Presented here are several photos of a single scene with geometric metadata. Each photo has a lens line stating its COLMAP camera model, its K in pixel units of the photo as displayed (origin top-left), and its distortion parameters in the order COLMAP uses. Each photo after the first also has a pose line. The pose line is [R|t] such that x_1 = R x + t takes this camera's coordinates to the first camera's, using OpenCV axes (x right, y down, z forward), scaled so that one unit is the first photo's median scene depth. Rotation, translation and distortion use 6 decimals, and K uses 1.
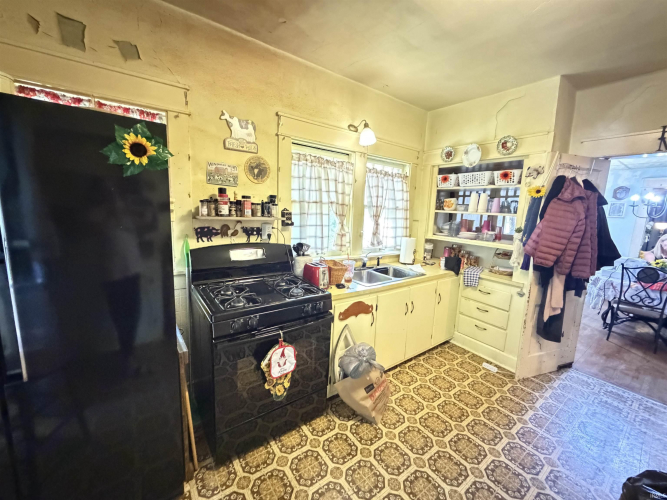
lens RADIAL K [[247.0, 0, 330.8], [0, 247.0, 253.9], [0, 0, 1]] dist [-0.002481, -0.000133]
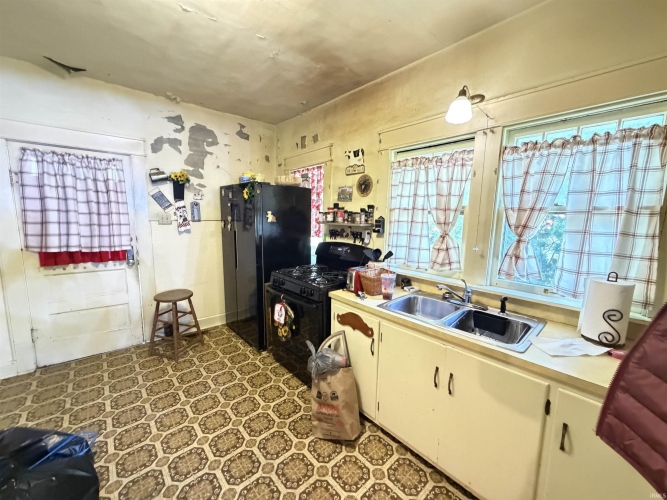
lens RADIAL K [[266.3, 0, 331.2], [0, 266.3, 249.4], [0, 0, 1]] dist [-0.000003, -0.000085]
pose [[0.134136, 0.089706, -0.986894, 1.055461], [-0.185430, 0.980576, 0.063928, -0.087456], [0.973460, 0.174424, 0.148165, 0.730445]]
